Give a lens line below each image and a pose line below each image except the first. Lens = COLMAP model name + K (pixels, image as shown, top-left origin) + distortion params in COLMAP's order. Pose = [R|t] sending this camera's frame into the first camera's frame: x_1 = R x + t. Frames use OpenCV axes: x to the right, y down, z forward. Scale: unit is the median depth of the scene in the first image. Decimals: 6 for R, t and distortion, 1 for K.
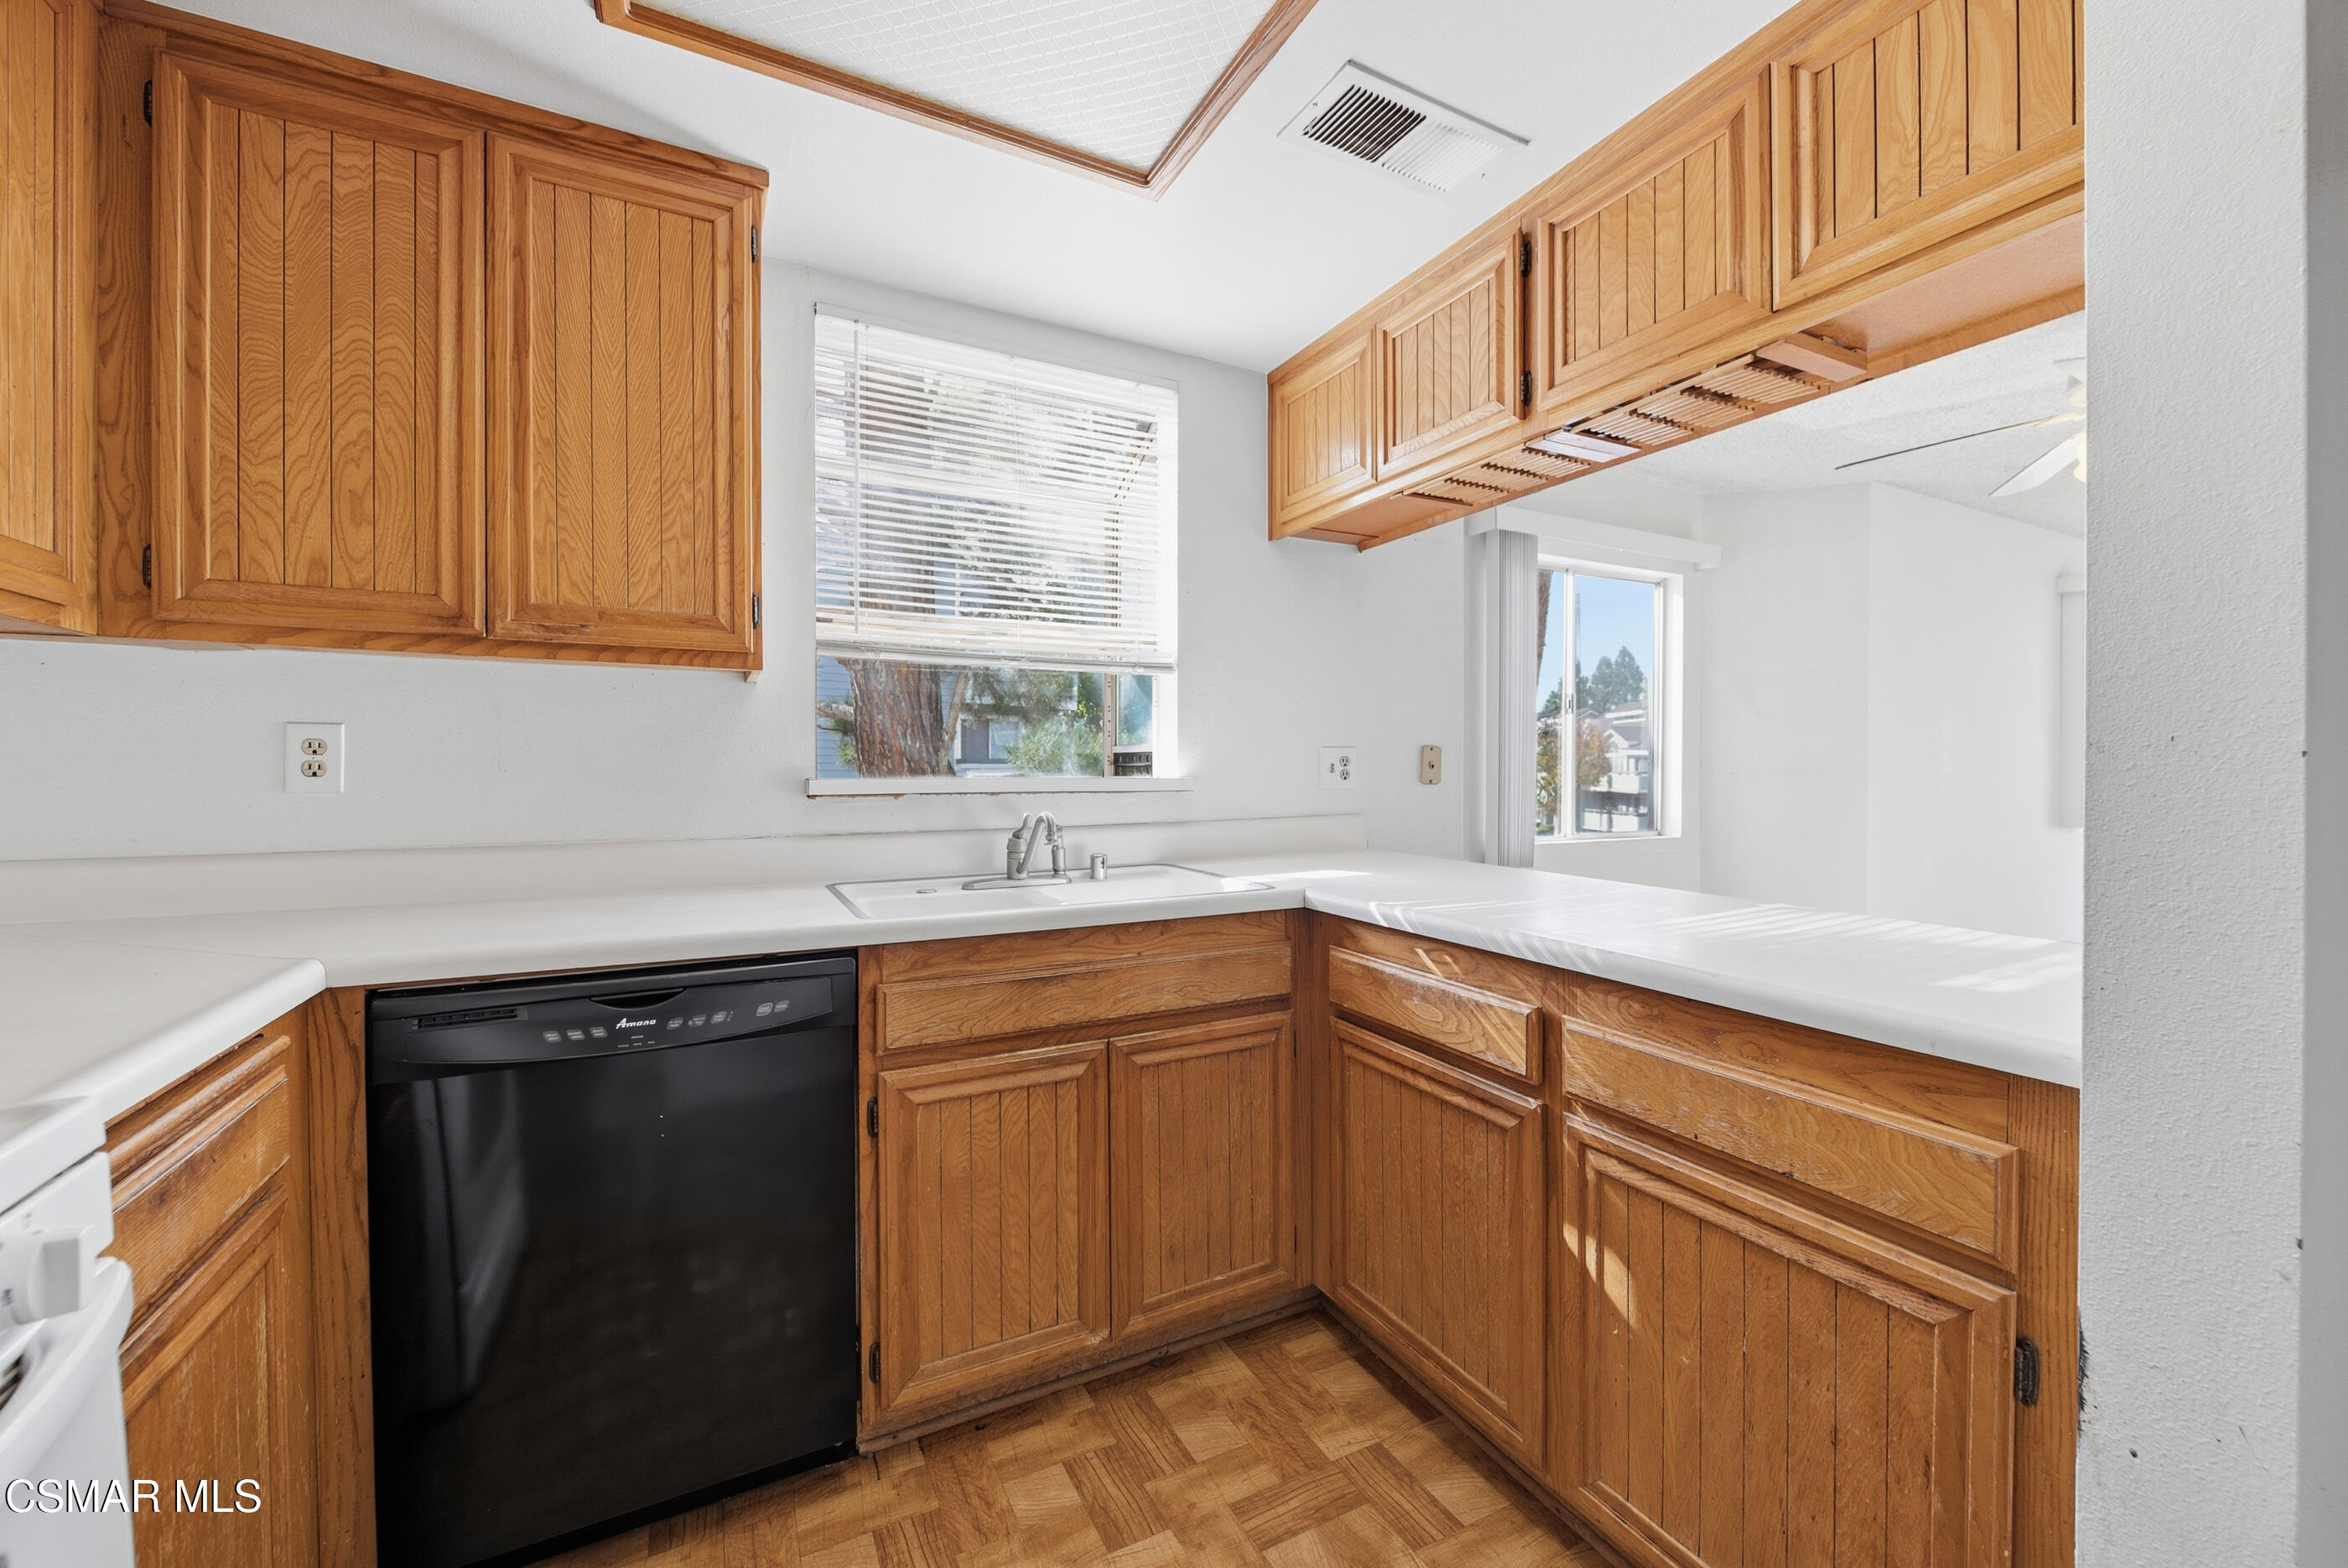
lens RADIAL K [[936.9, 0, 1204.1], [0, 936.9, 775.4], [0, 0, 1]] dist [-0.002369, -0.001931]
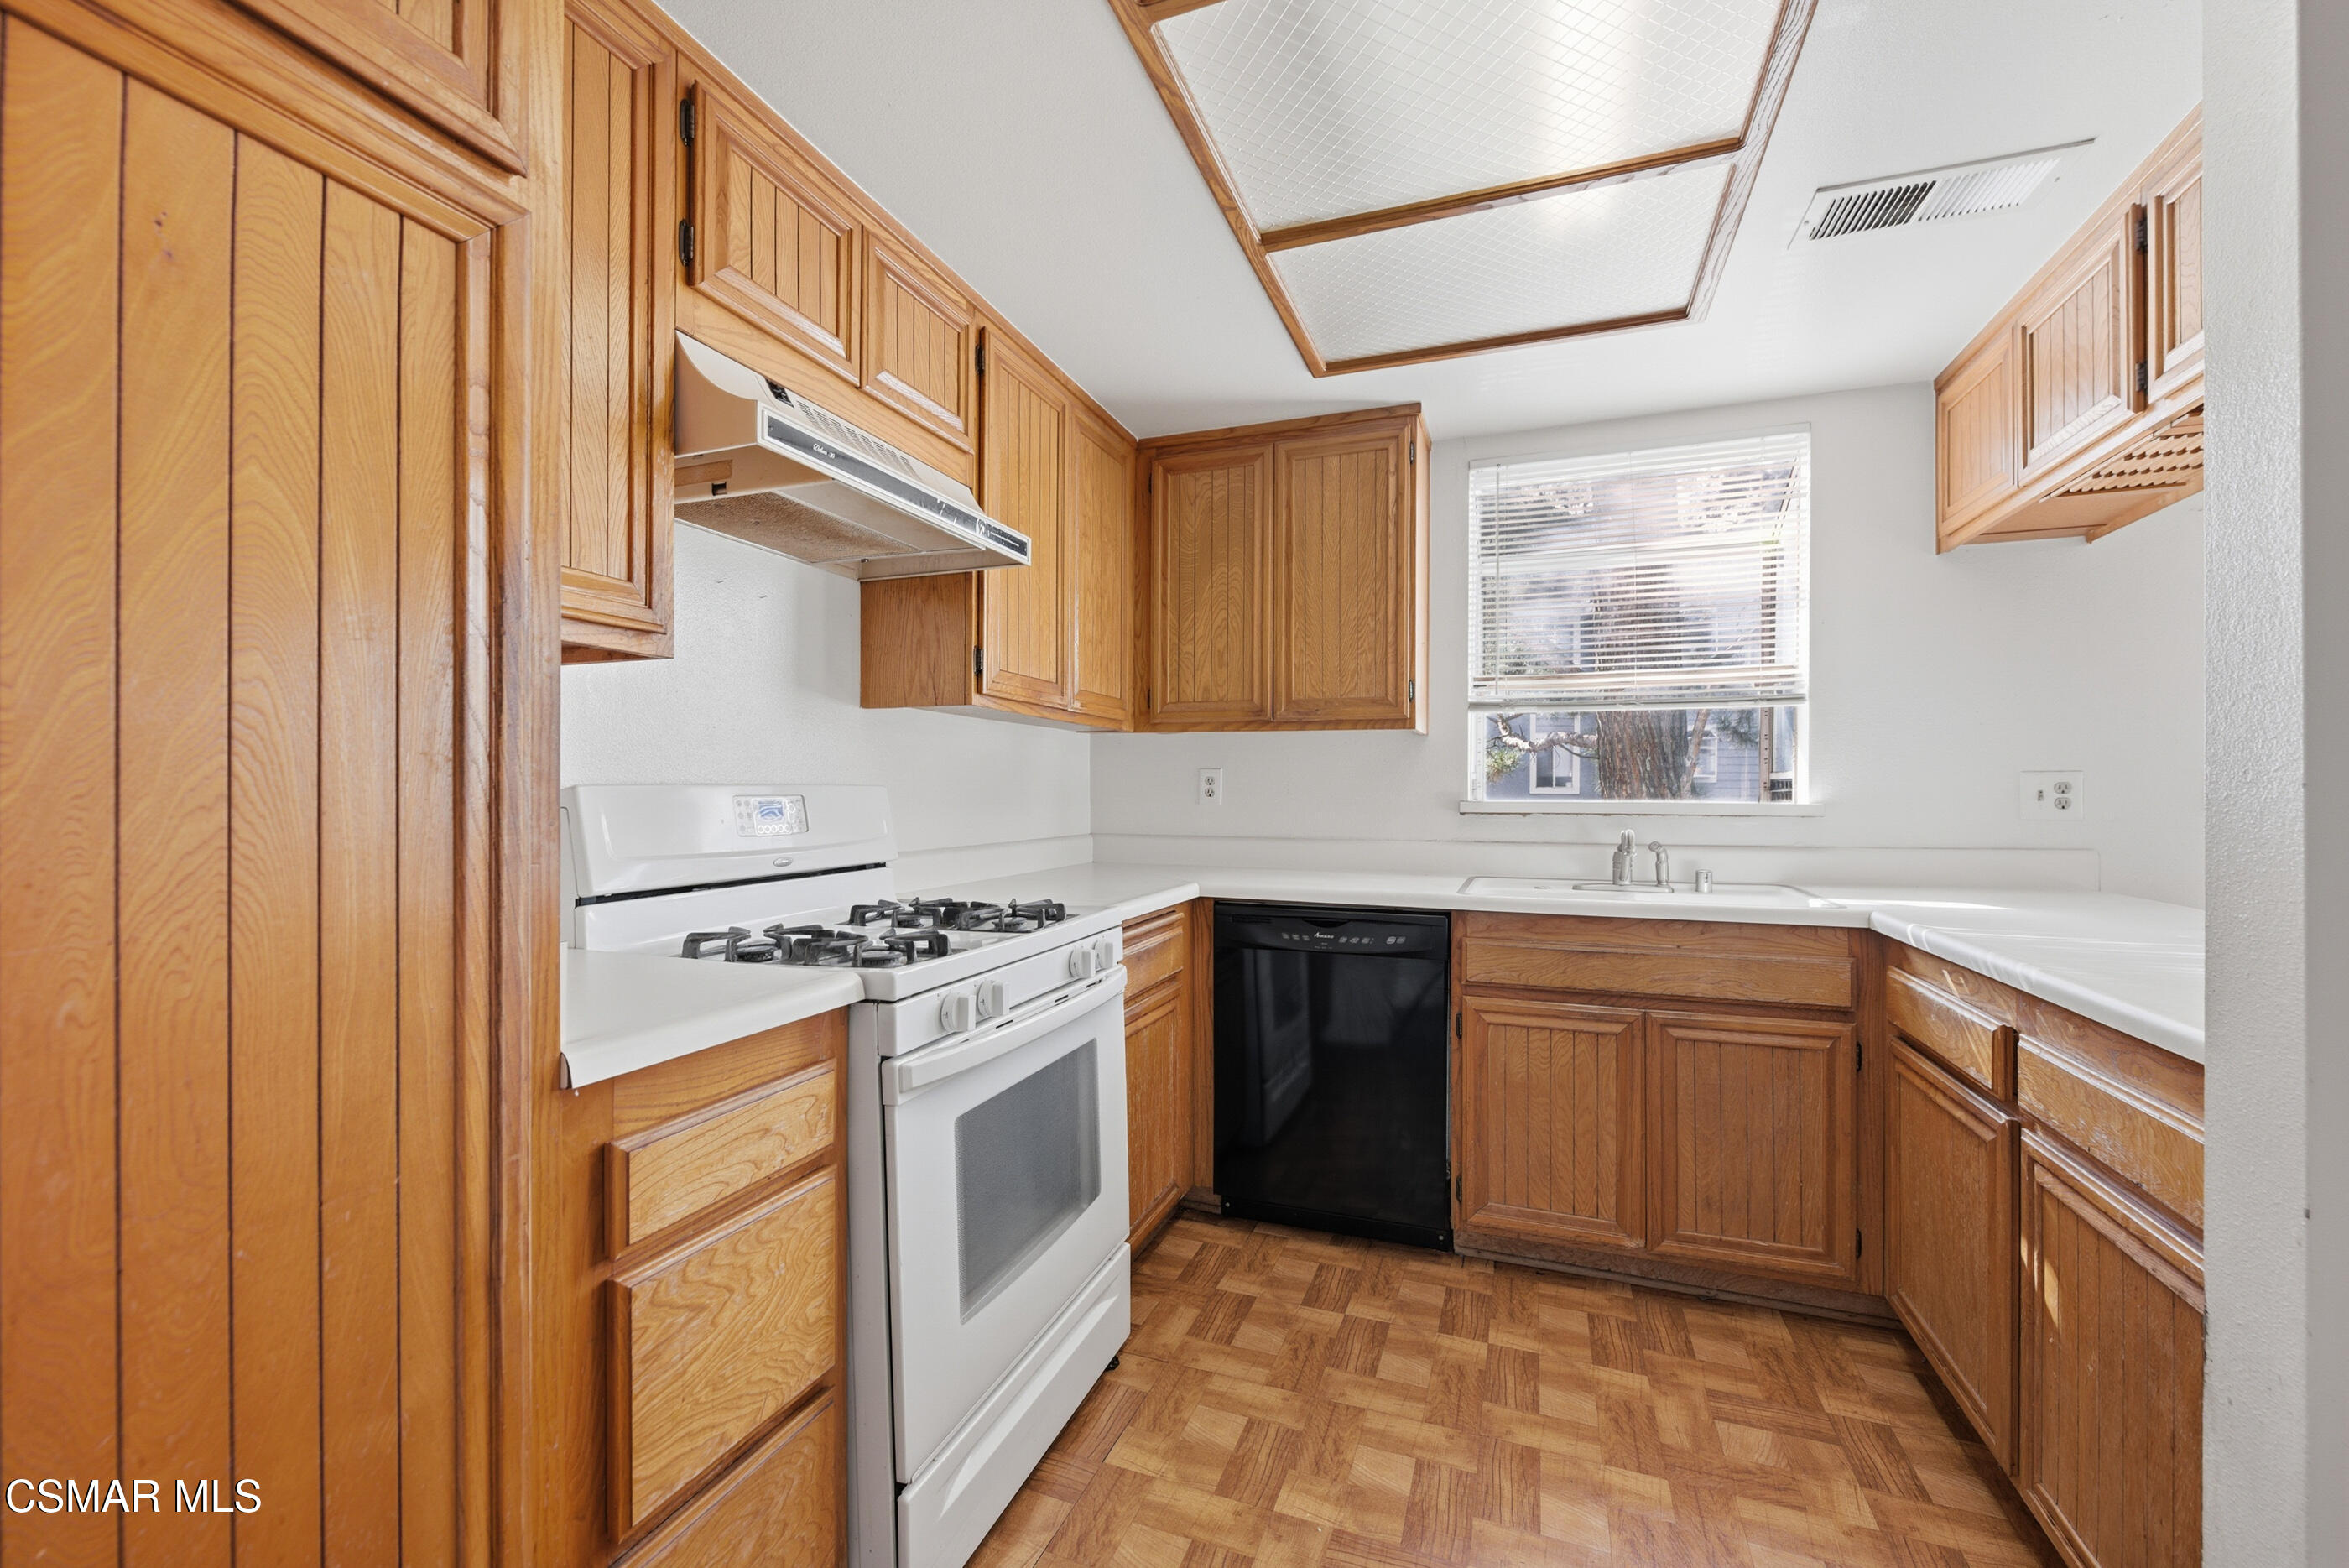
lens RADIAL K [[937.3, 0, 1172.8], [0, 937.3, 786.5], [0, 0, 1]] dist [-0.002369, -0.001931]
pose [[0.660350, -0.001450, -0.750956, 0.435403], [-0.008794, 0.999915, -0.009663, -0.000559], [0.750906, 0.012985, 0.660281, -0.320437]]
